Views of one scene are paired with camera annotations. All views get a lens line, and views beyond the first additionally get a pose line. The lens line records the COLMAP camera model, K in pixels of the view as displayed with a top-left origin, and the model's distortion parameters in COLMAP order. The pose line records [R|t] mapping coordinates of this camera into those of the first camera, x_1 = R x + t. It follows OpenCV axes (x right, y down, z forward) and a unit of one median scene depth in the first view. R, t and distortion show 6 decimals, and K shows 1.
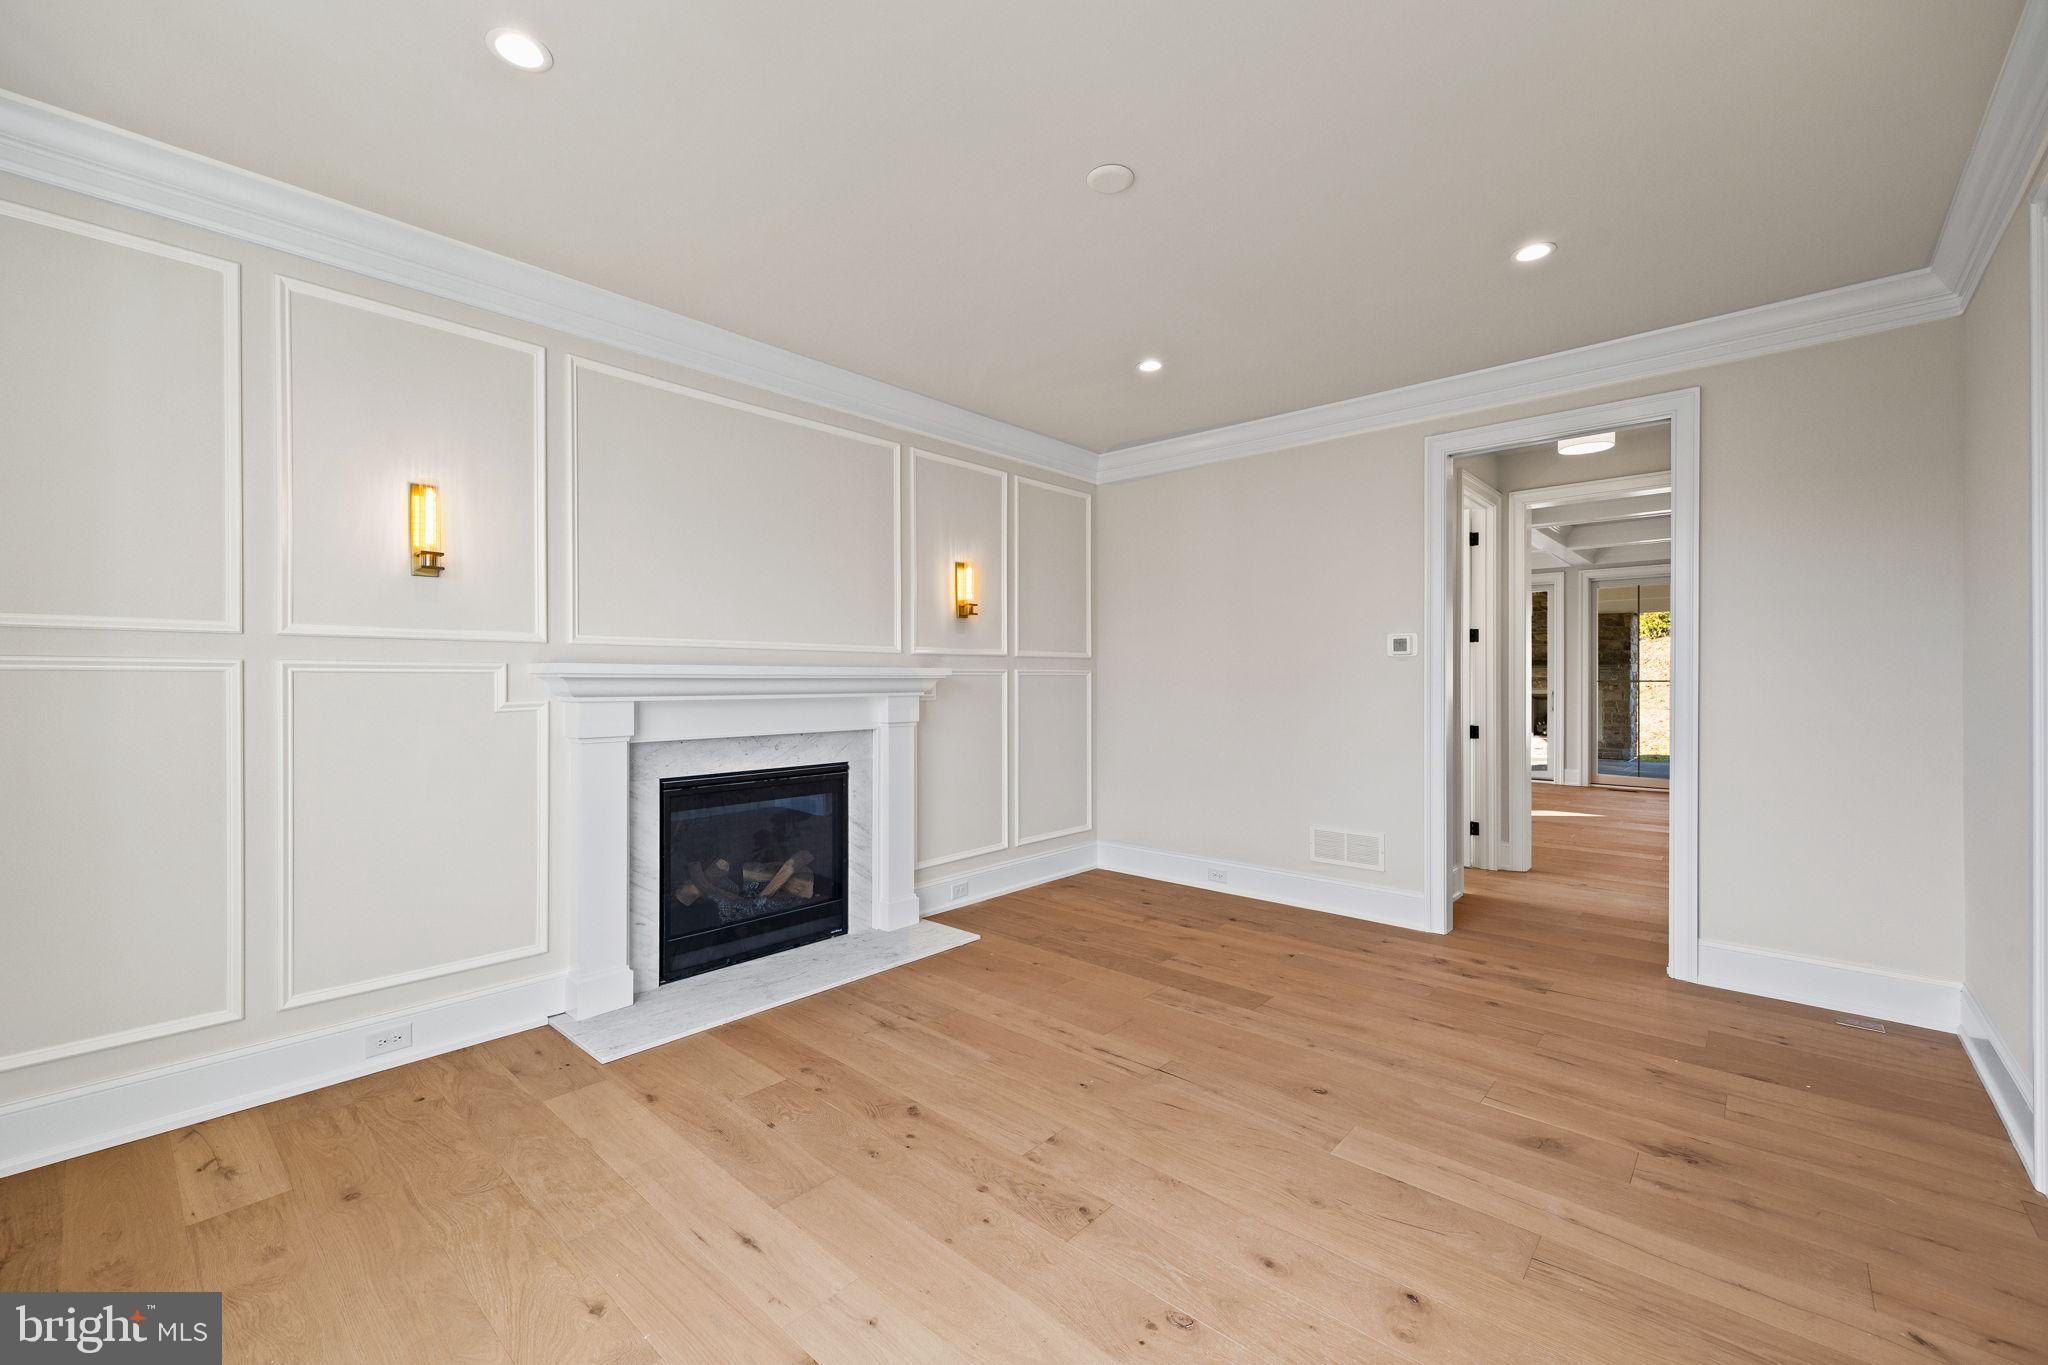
lens RADIAL K [[825.5, 0, 1018.9], [0, 825.5, 682.9], [0, 0, 1]] dist [0.001582, -0.000209]
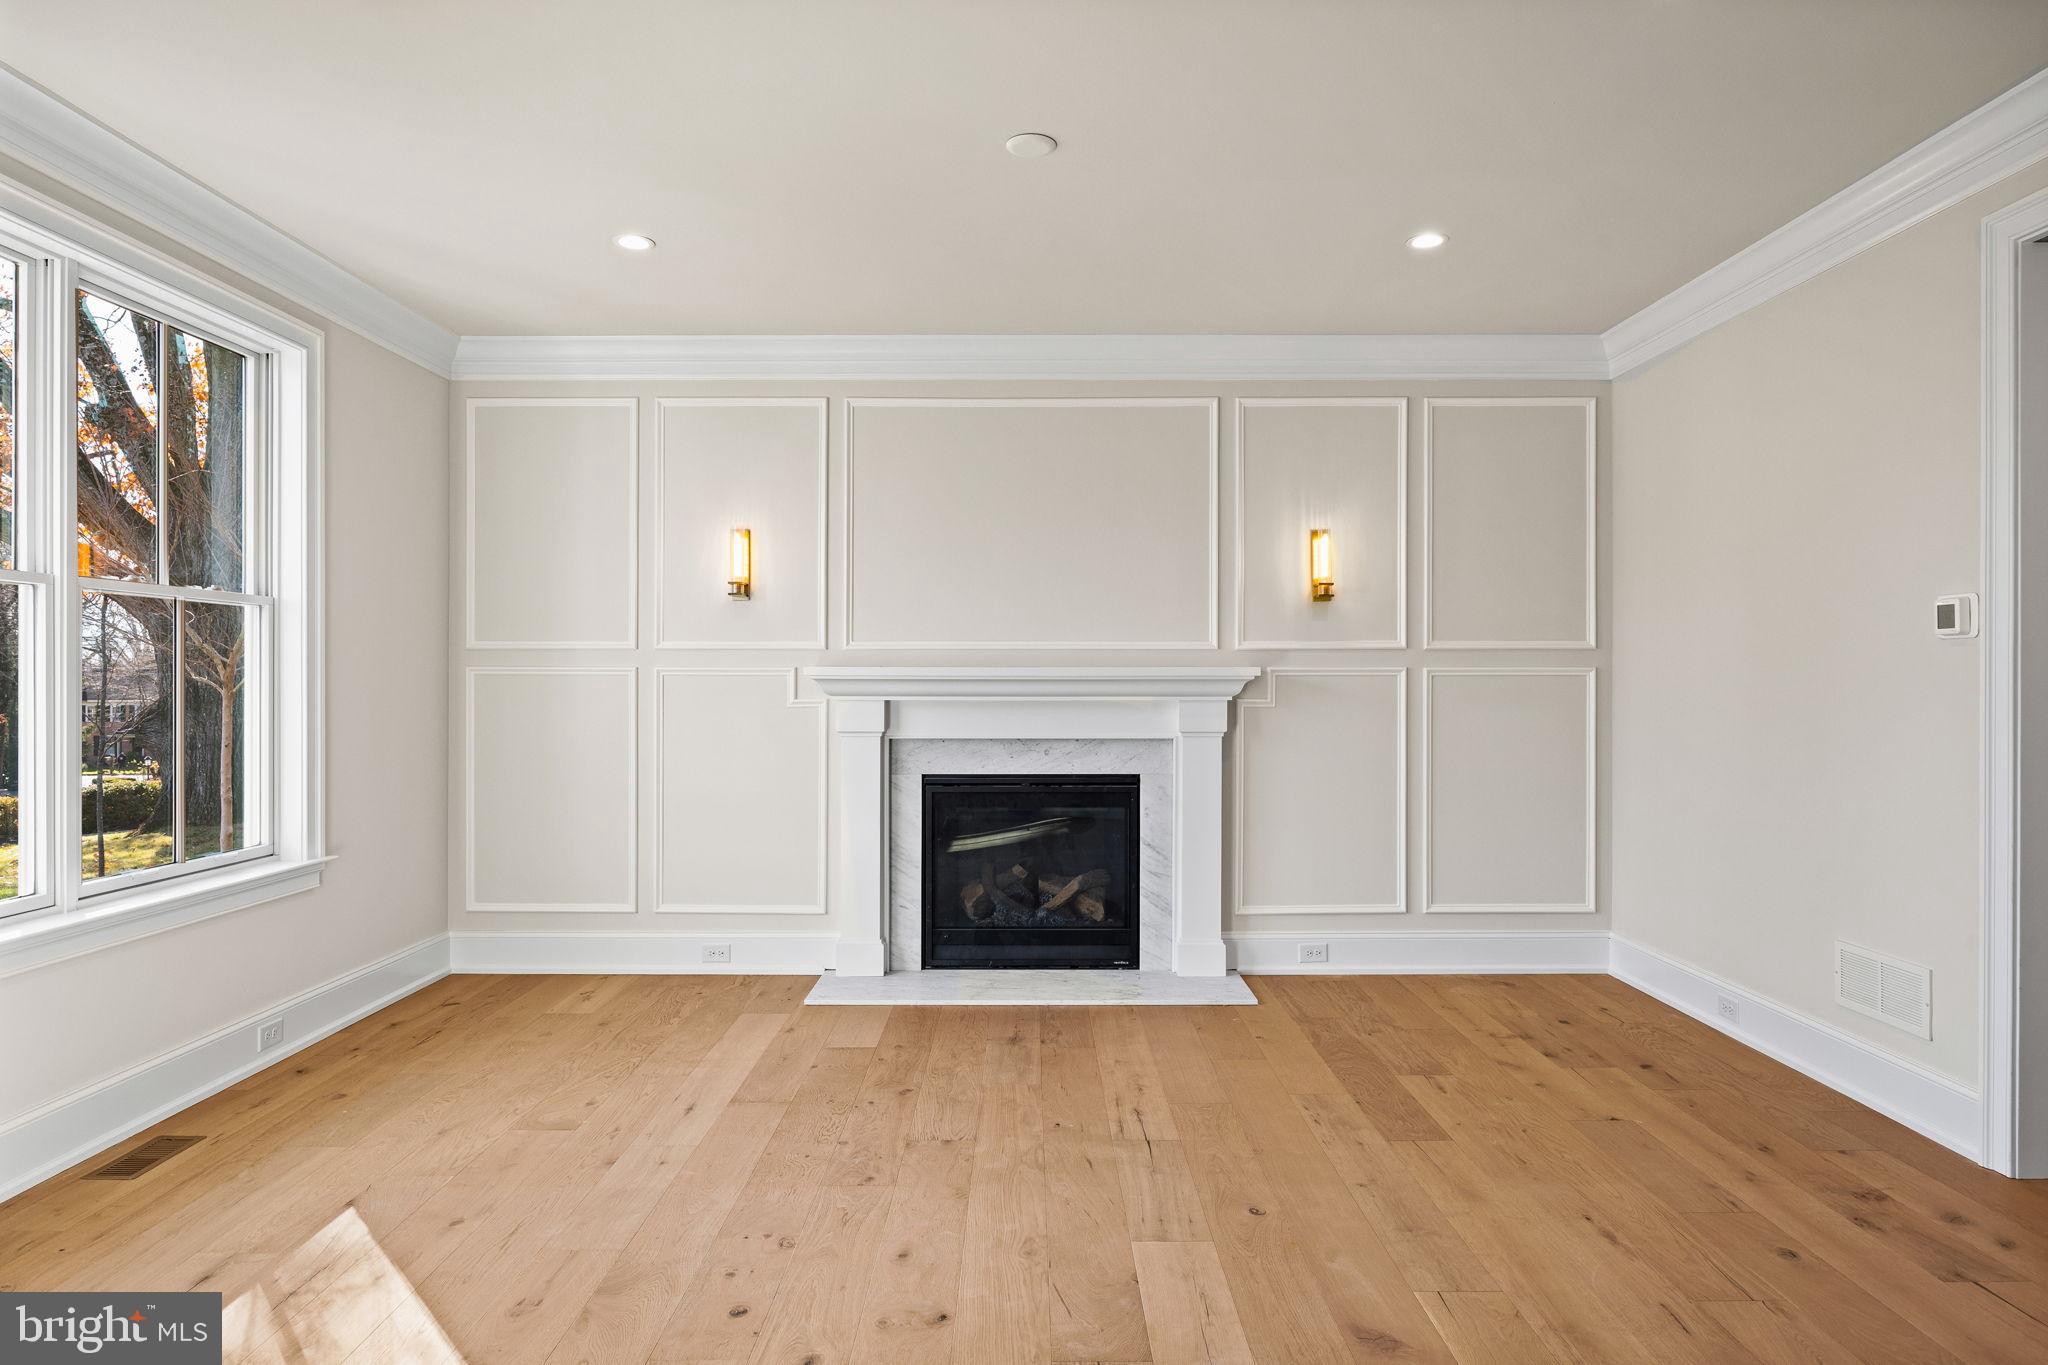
lens RADIAL K [[1194.7, 0, 1032.1], [0, 1194.7, 680.4], [0, 0, 1]] dist [-0.013117, -0.000739]
pose [[0.675442, 0.000198, -0.737413, 0.697875], [-0.003605, 0.999989, -0.003033, -0.000491], [0.737405, 0.004707, 0.675435, 0.057597]]
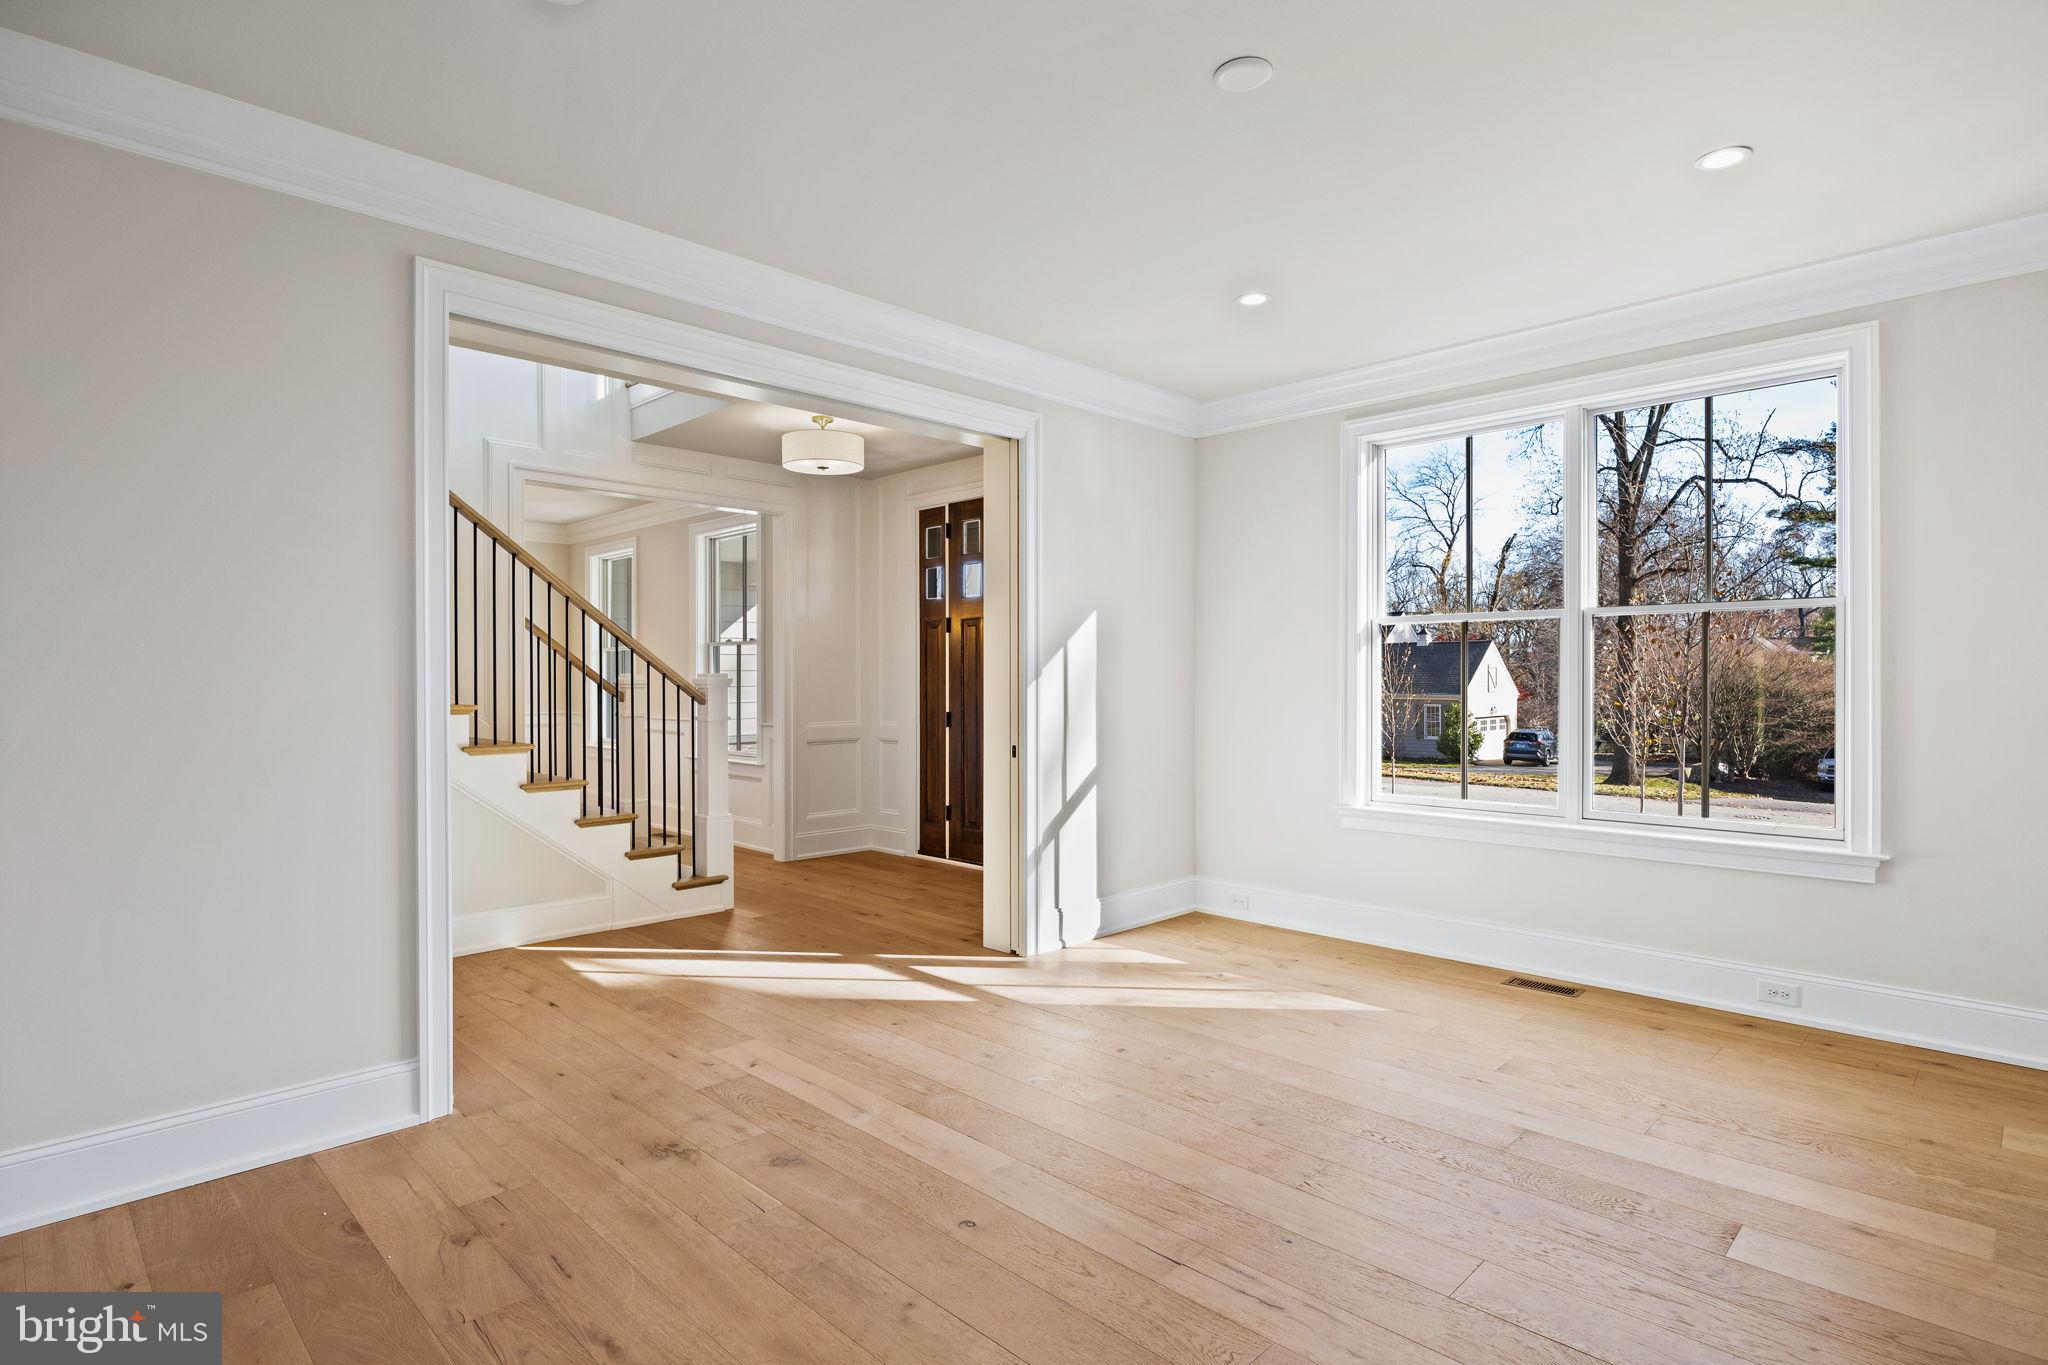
lens RADIAL K [[1056.4, 0, 1017.0], [0, 1056.4, 678.1], [0, 0, 1]] dist [-0.008478, -0.000239]
pose [[-0.998635, 0.003455, 0.052114, 0.178531], [0.003742, 0.999978, 0.005408, -0.006320], [-0.052094, 0.005596, -0.998627, 1.302955]]
